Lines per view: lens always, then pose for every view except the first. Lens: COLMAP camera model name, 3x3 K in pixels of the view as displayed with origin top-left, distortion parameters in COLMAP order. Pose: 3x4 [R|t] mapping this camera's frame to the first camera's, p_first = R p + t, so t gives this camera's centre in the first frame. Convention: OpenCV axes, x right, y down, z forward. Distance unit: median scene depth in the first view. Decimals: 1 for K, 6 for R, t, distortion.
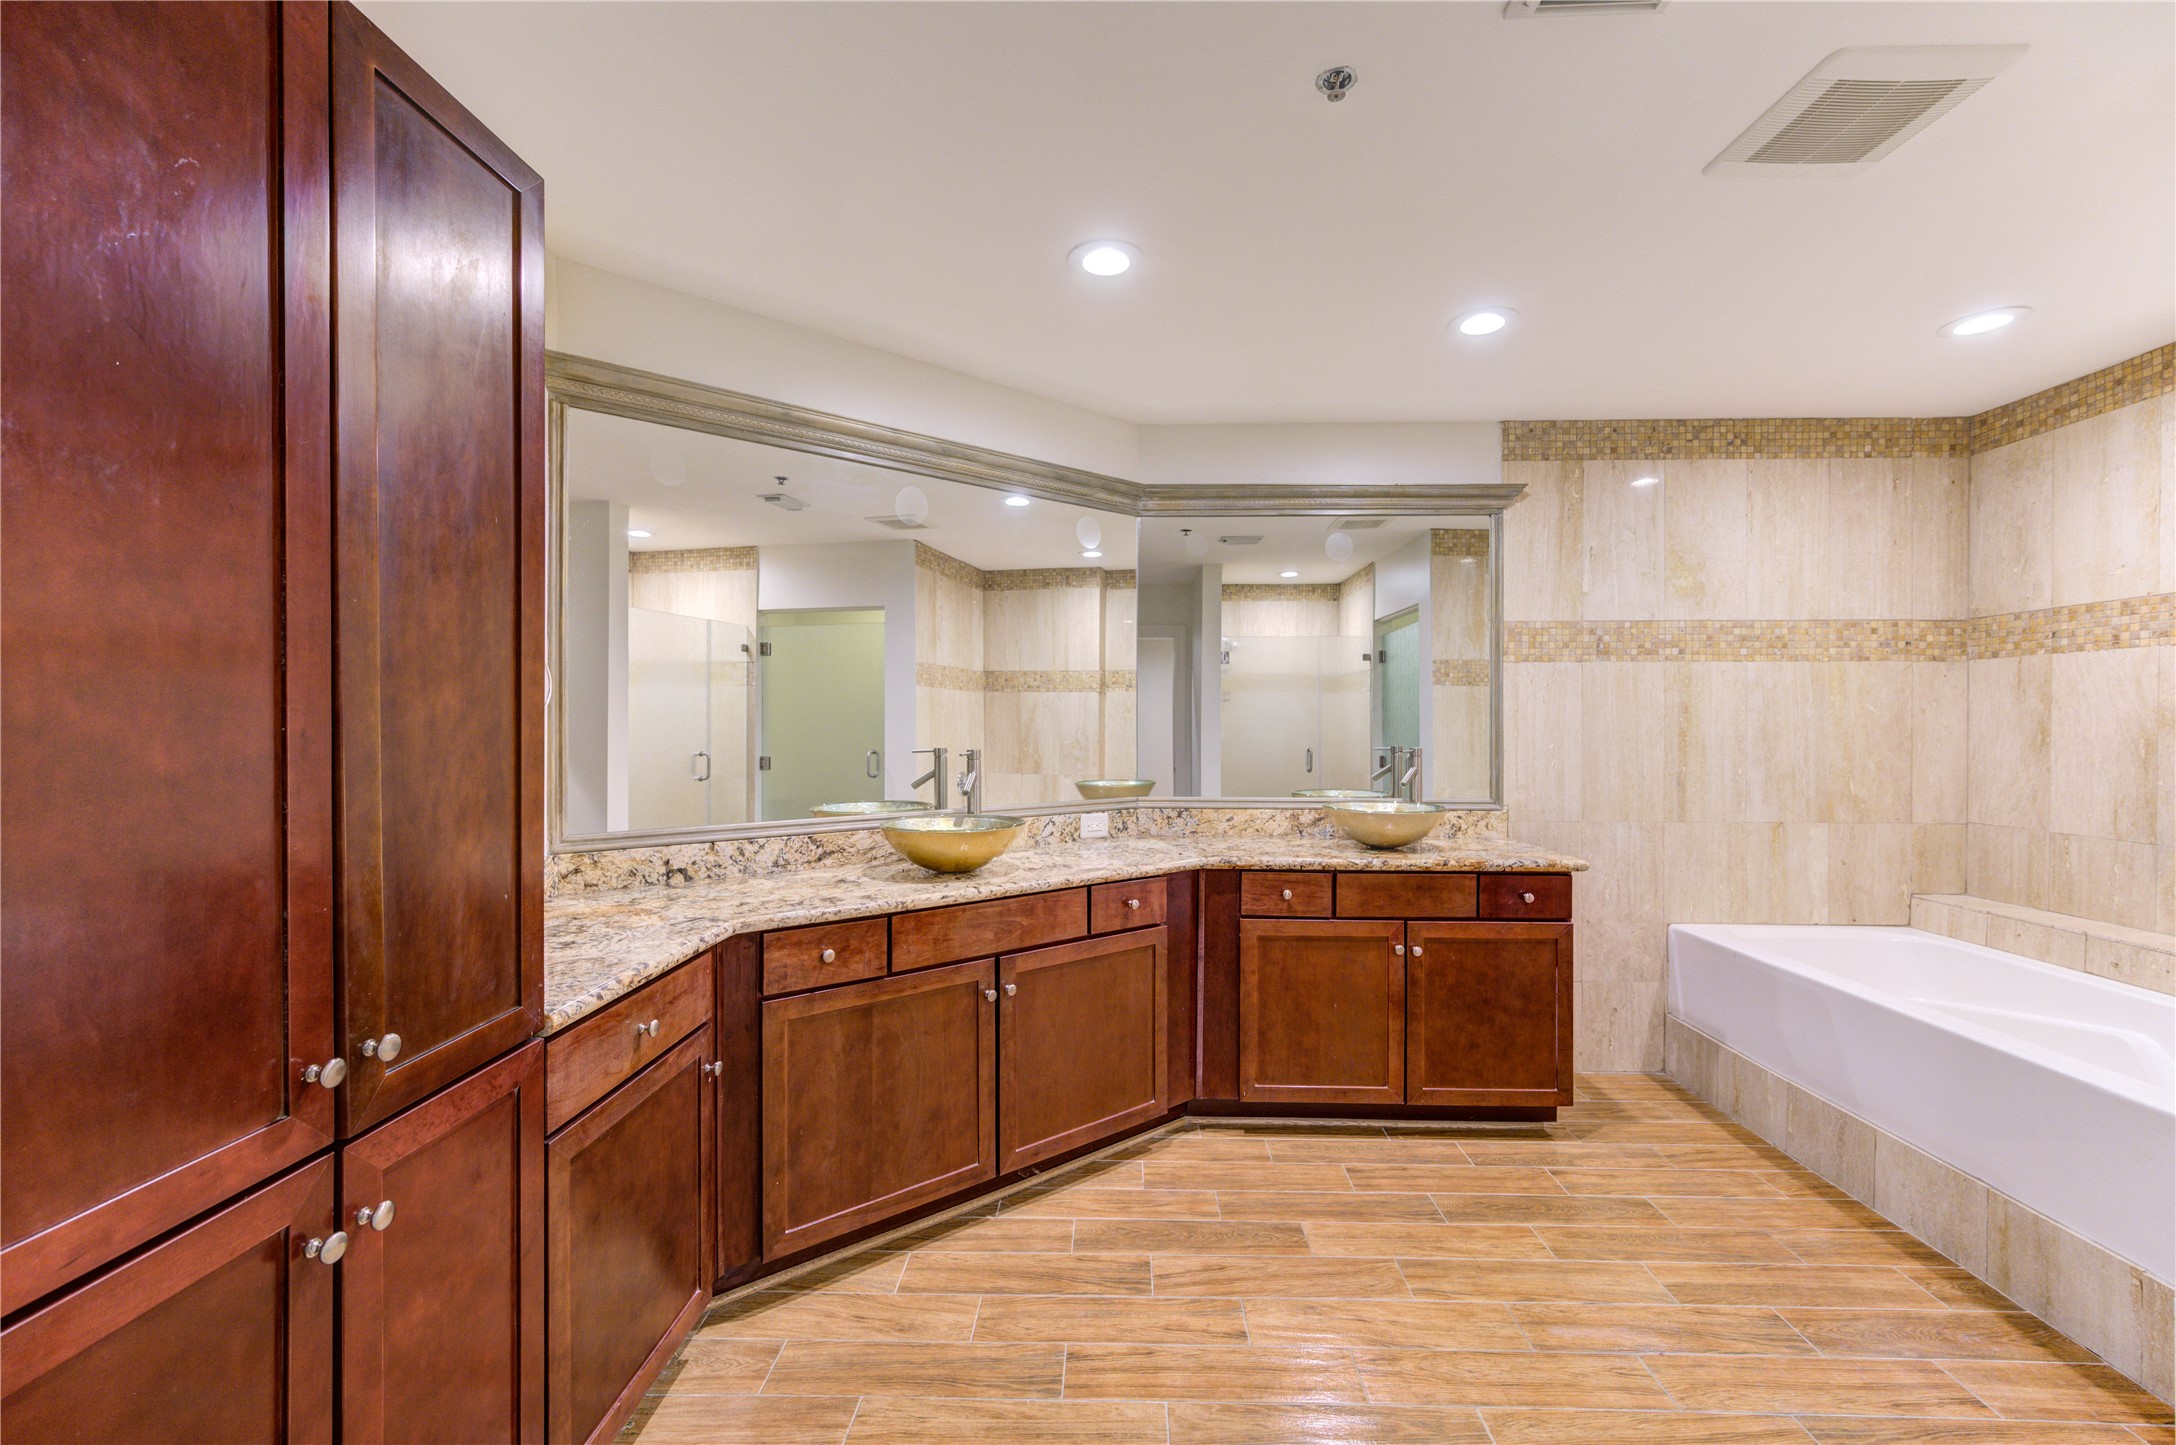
lens RADIAL K [[848.7, 0, 1105.1], [0, 848.7, 725.0], [0, 0, 1]] dist [0.004090, -0.000501]
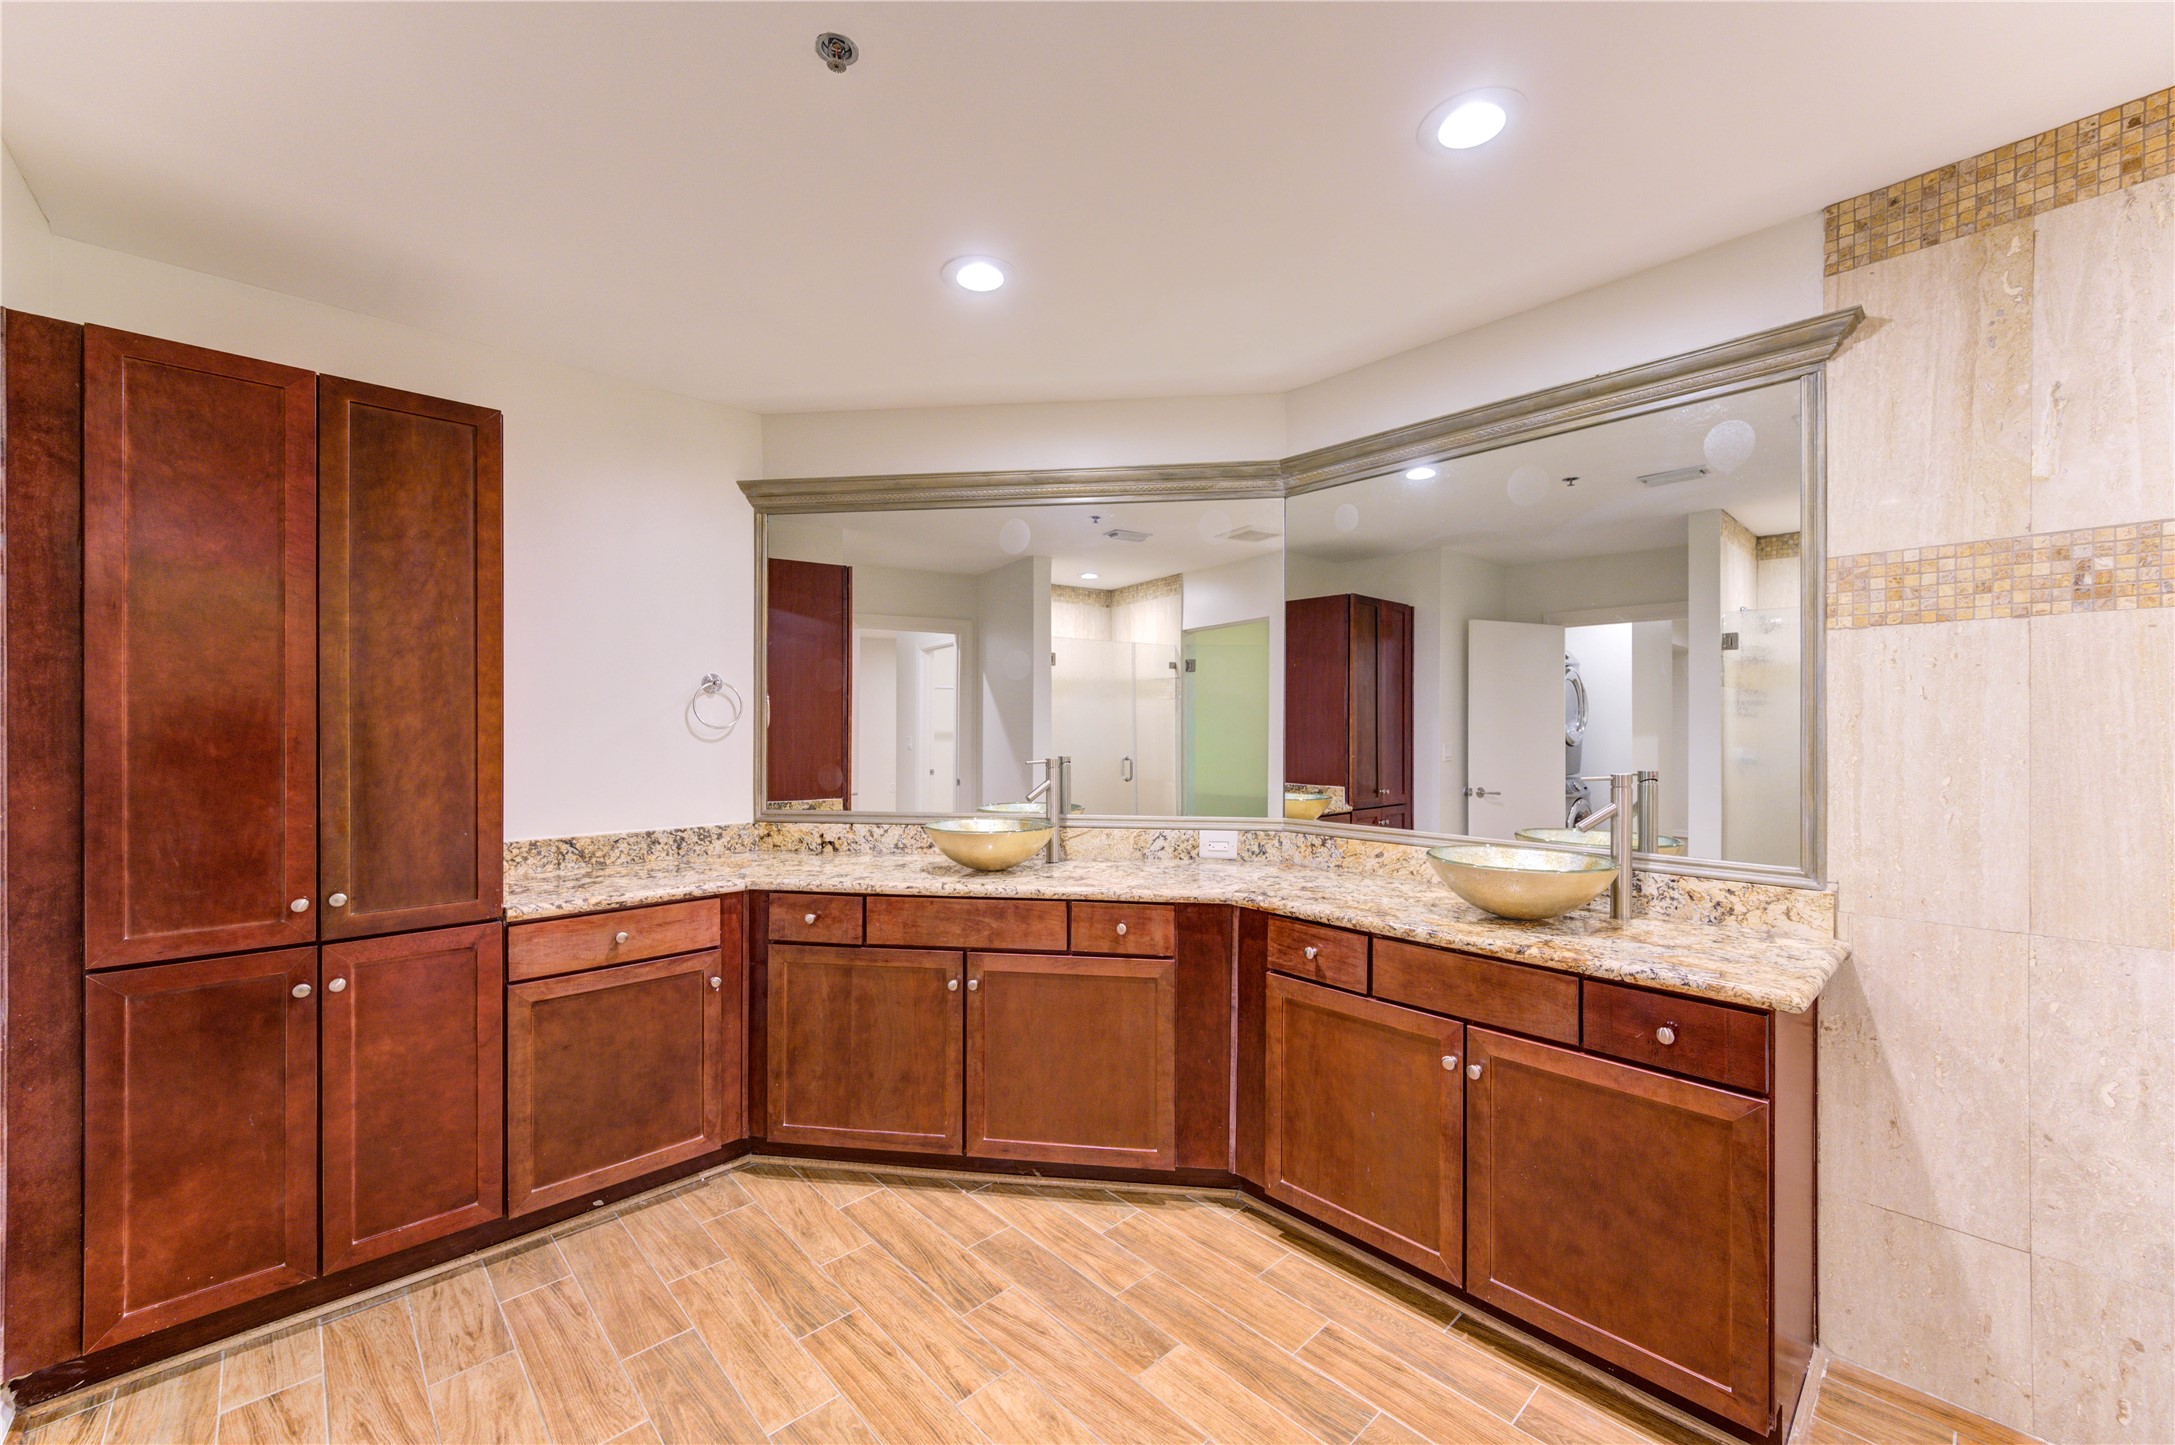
lens RADIAL K [[848.3, 0, 1118.4], [0, 848.3, 729.1], [0, 0, 1]] dist [0.004090, -0.000501]
pose [[0.706457, 0.000941, -0.707755, 0.685381], [-0.003088, 0.999994, -0.001752, -0.006453], [0.707749, 0.003423, 0.706455, 0.334547]]
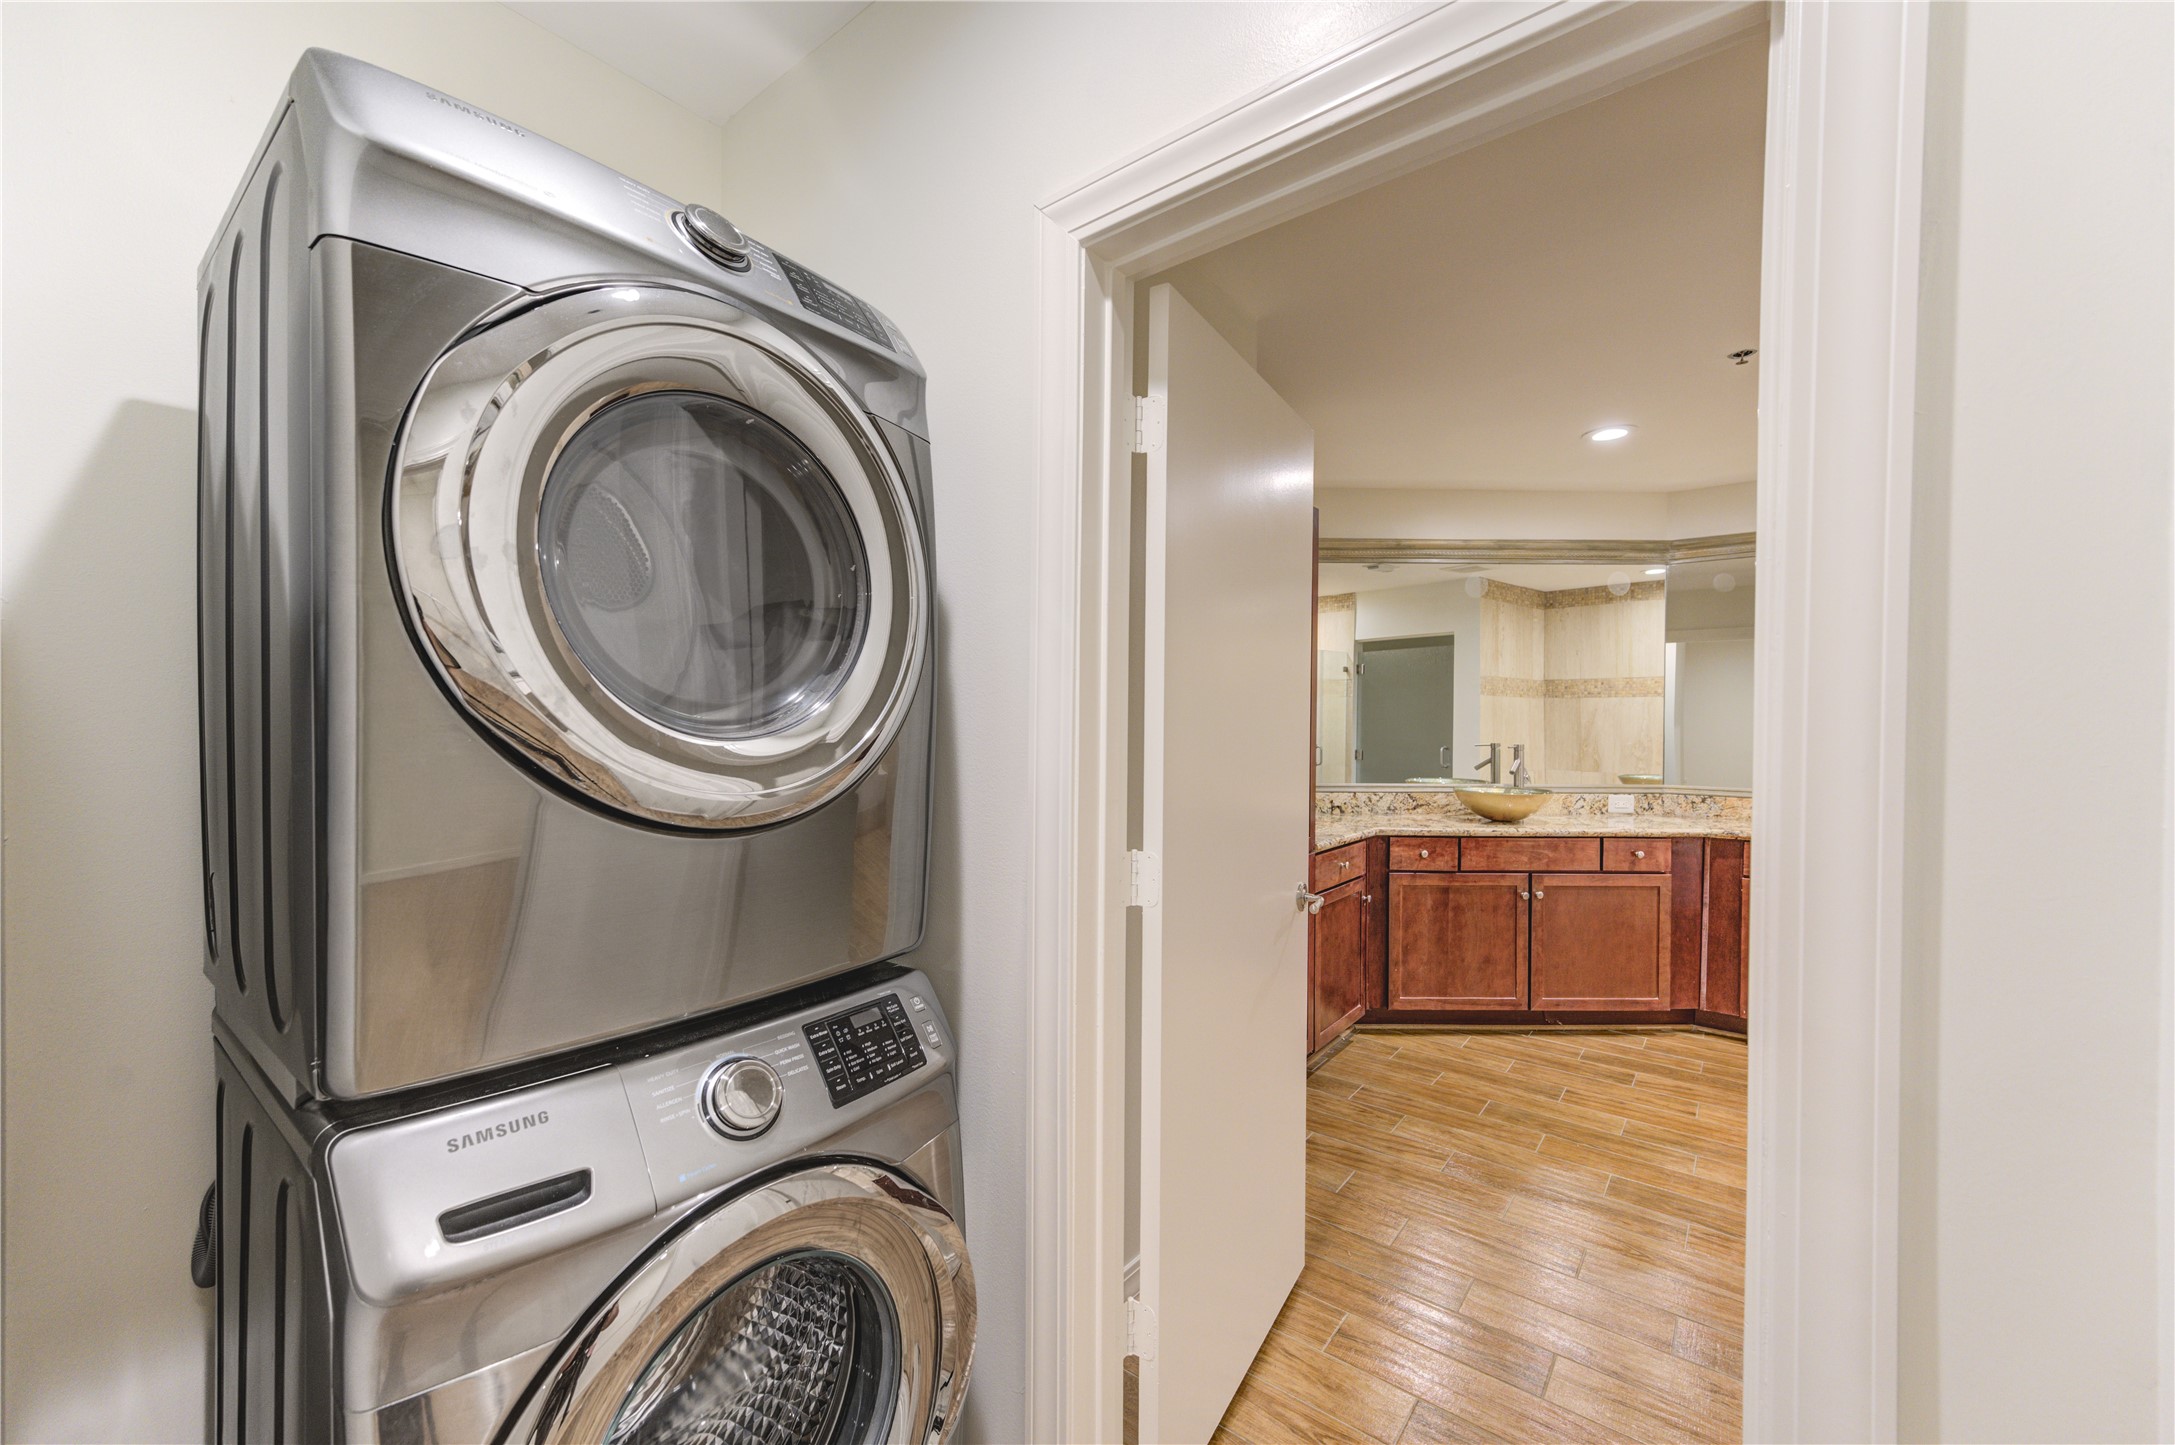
lens RADIAL K [[848.3, 0, 1101.1], [0, 848.3, 734.0], [0, 0, 1]] dist [0.004090, -0.000501]
pose [[0.801045, 0.011713, -0.598490, 0.159107], [-0.005850, 0.999914, 0.011738, -0.002450], [0.598576, -0.005901, 0.801044, -0.675251]]
